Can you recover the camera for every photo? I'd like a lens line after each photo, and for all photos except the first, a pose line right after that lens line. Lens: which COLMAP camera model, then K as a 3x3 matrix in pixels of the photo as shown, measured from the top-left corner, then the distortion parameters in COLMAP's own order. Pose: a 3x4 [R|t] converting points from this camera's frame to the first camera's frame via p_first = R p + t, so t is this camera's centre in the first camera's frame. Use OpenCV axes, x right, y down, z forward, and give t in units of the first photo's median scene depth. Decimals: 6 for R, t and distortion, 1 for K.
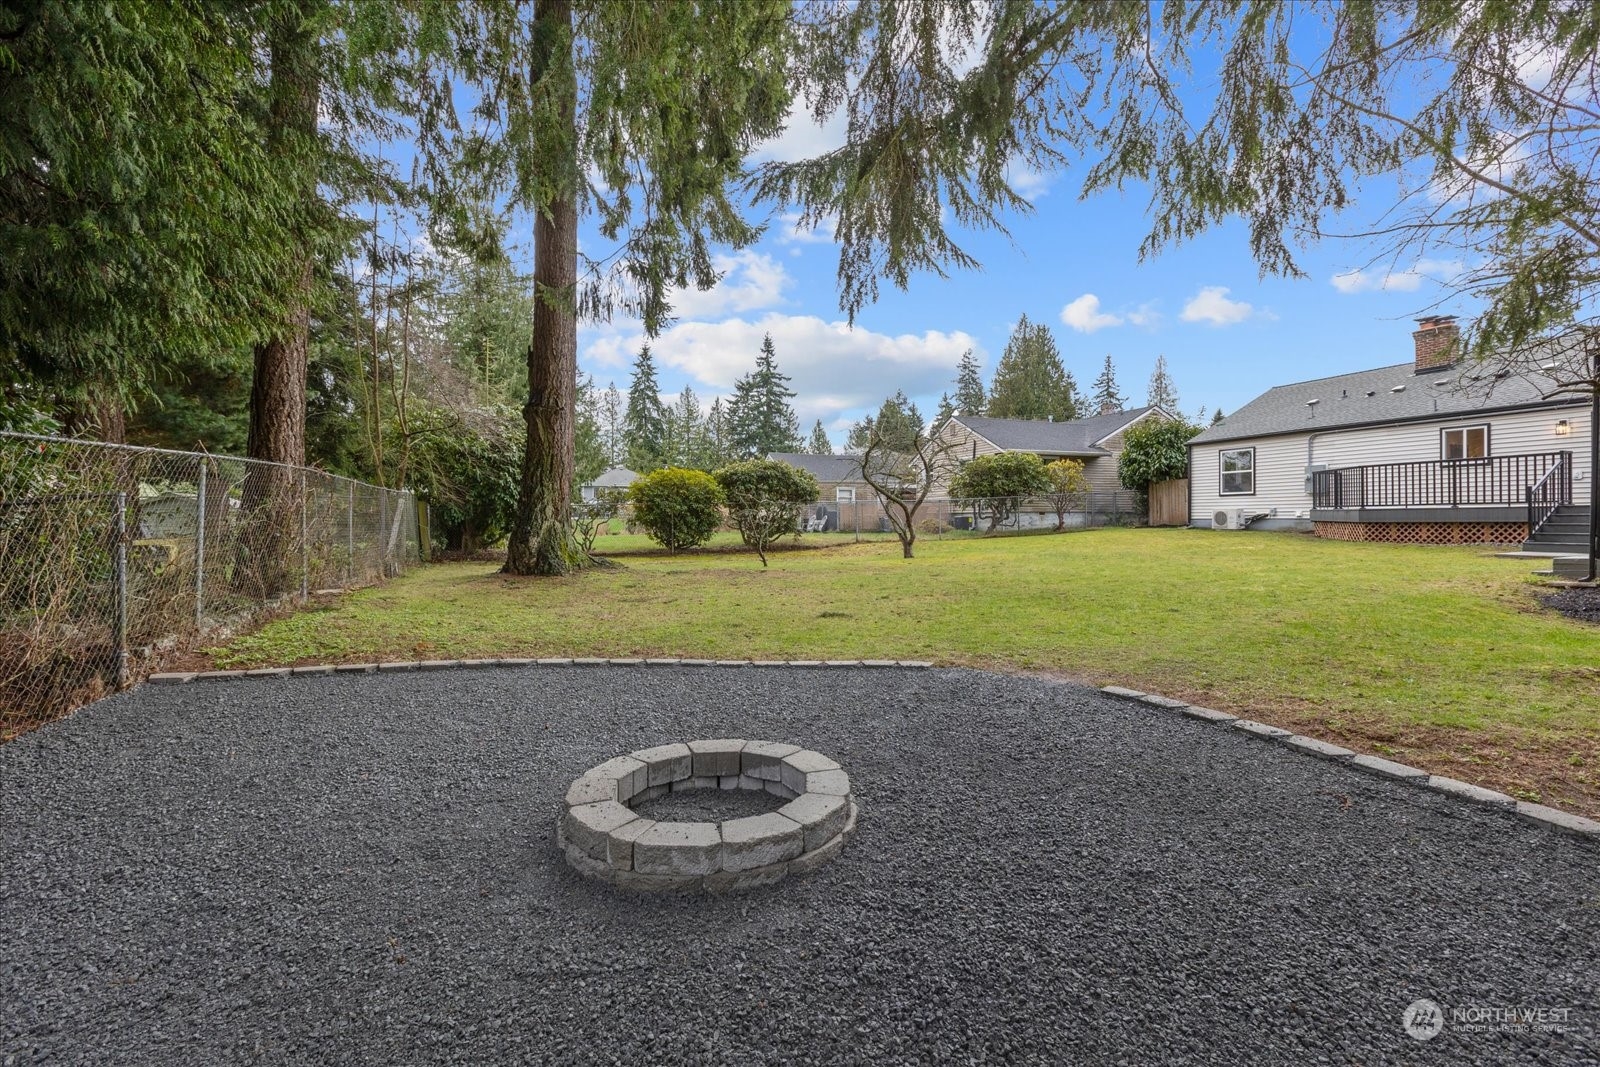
lens RADIAL K [[728.6, 0, 794.3], [0, 728.6, 516.8], [0, 0, 1]] dist [-0.000830, -0.001143]
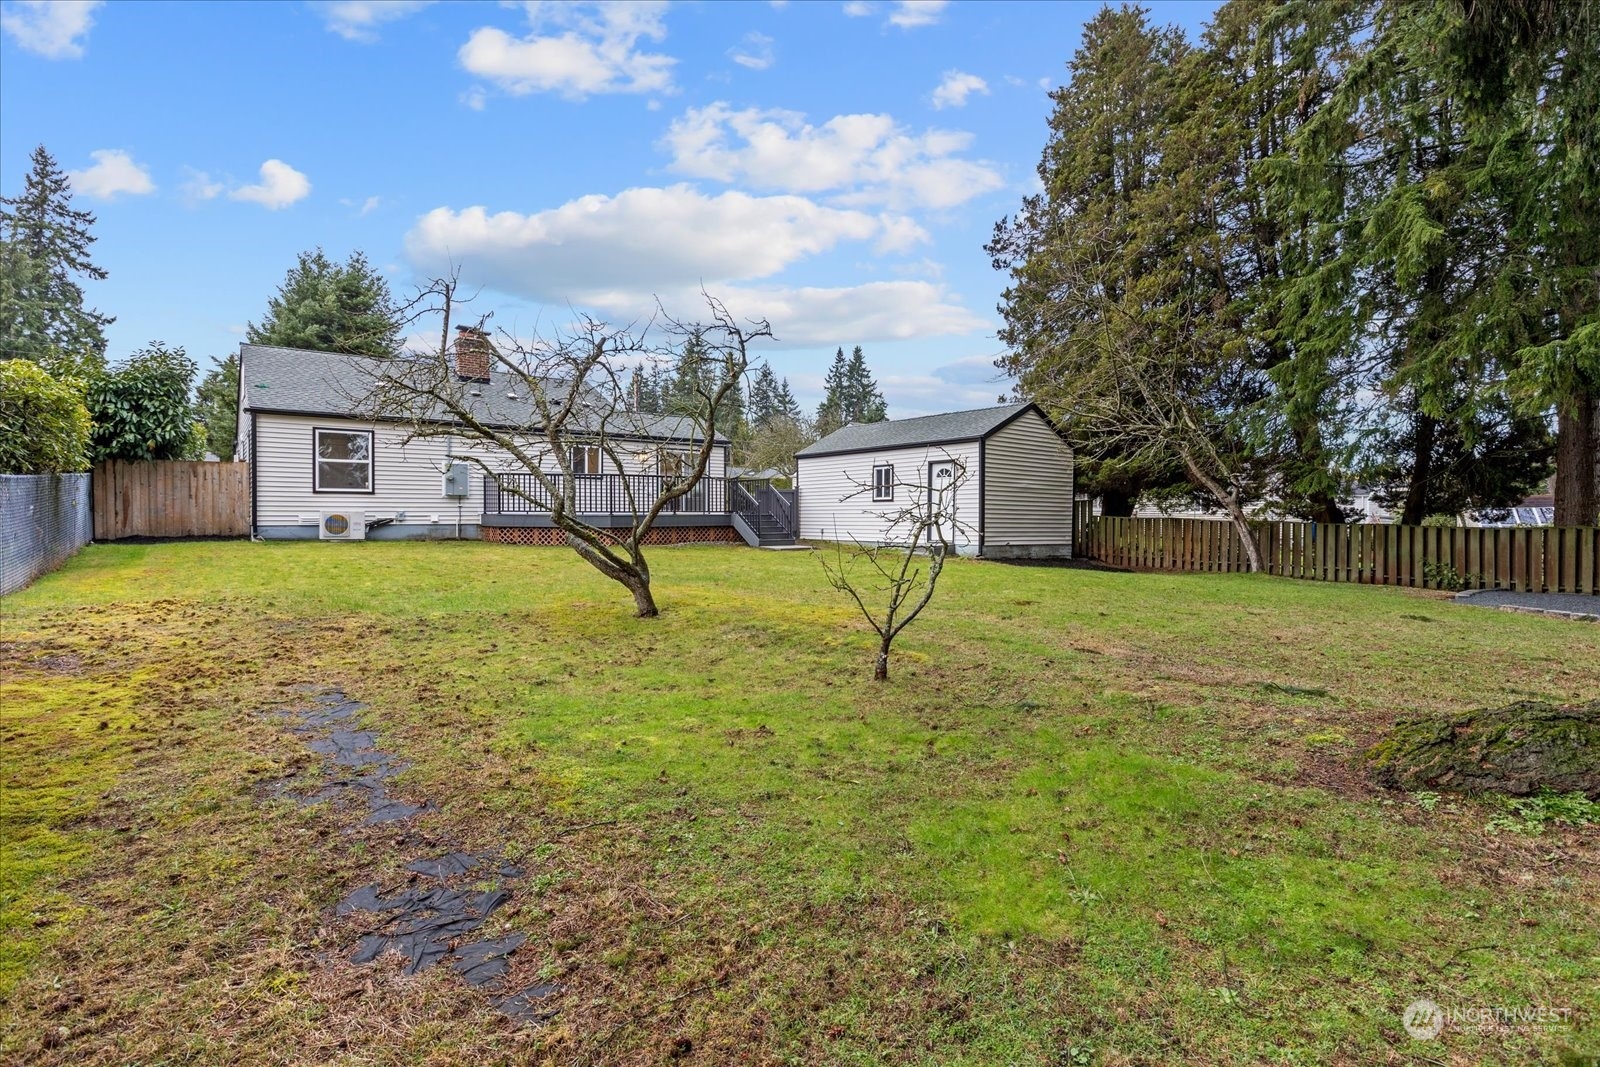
lens RADIAL K [[728.6, 0, 801.1], [0, 728.6, 526.1], [0, 0, 1]] dist [-0.000830, -0.001143]
pose [[-0.290281, -0.010804, 0.956881, -0.209582], [-0.002383, 0.999941, 0.010567, -0.004446], [-0.956939, 0.000787, -0.290289, 0.702851]]
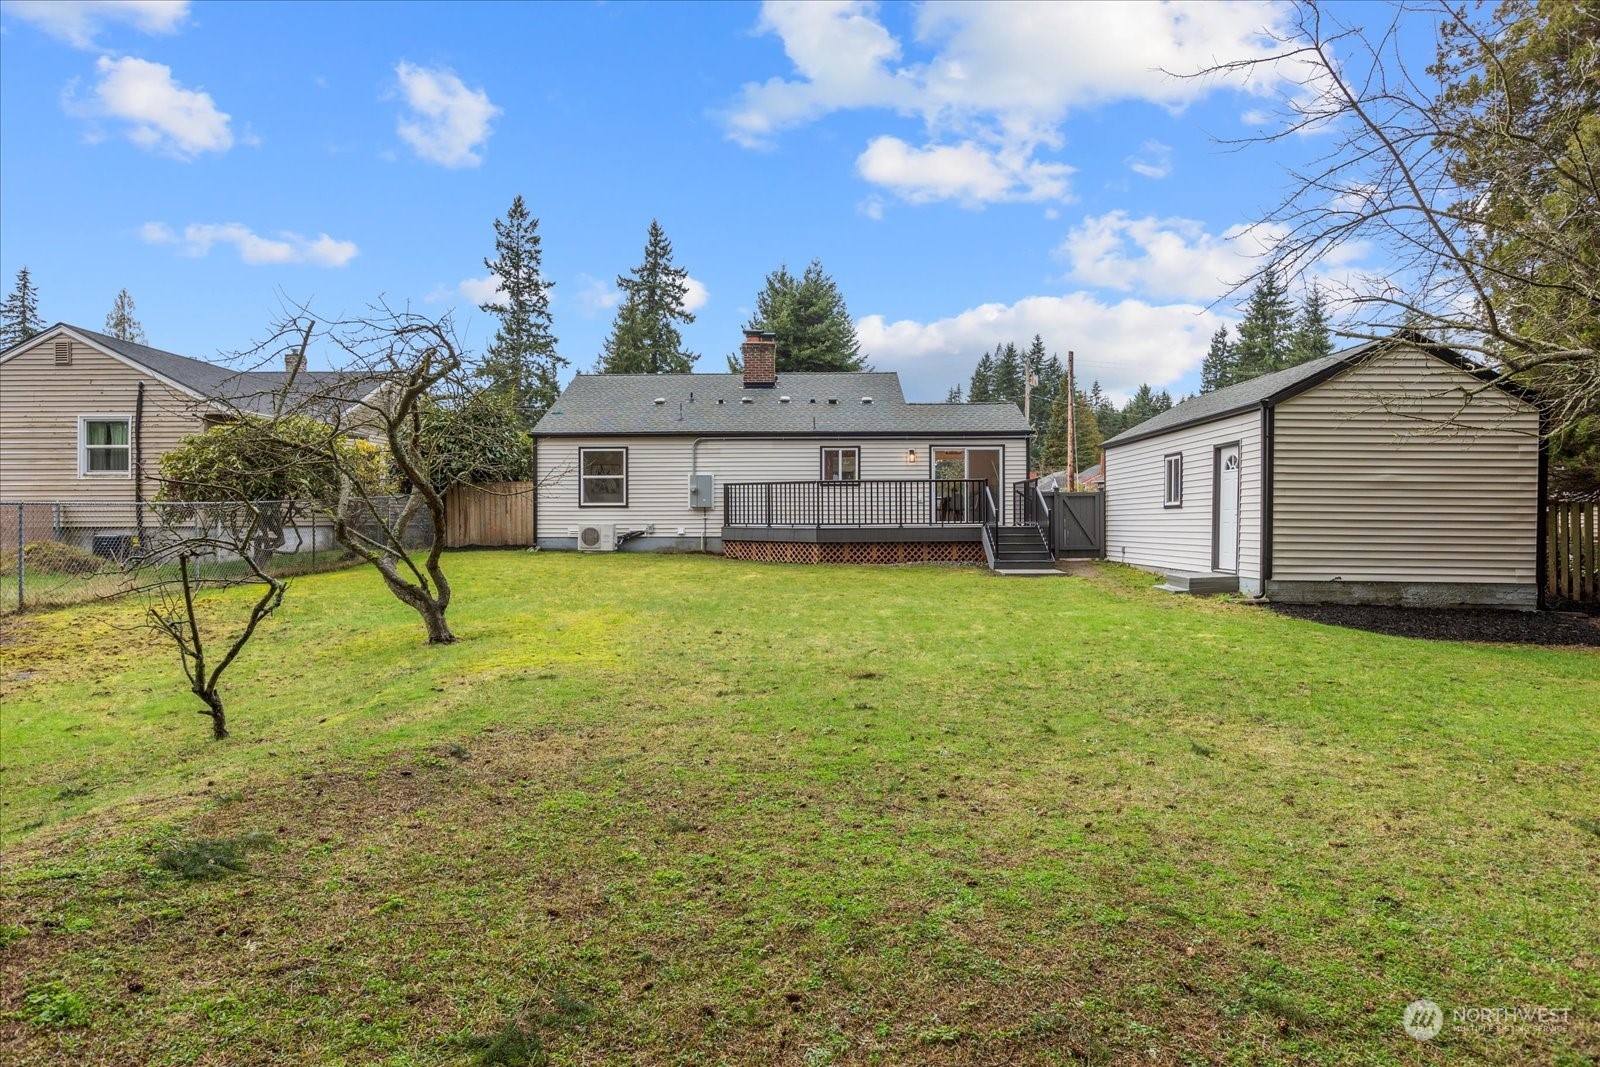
lens RADIAL K [[864.6, 0, 809.7], [0, 864.6, 527.2], [0, 0, 1]] dist [0.002775, -0.002016]
pose [[0.367704, -0.001462, 0.929942, -0.158320], [-0.002751, 0.999993, 0.002659, -0.009934], [-0.929939, -0.003536, 0.367698, 0.412481]]
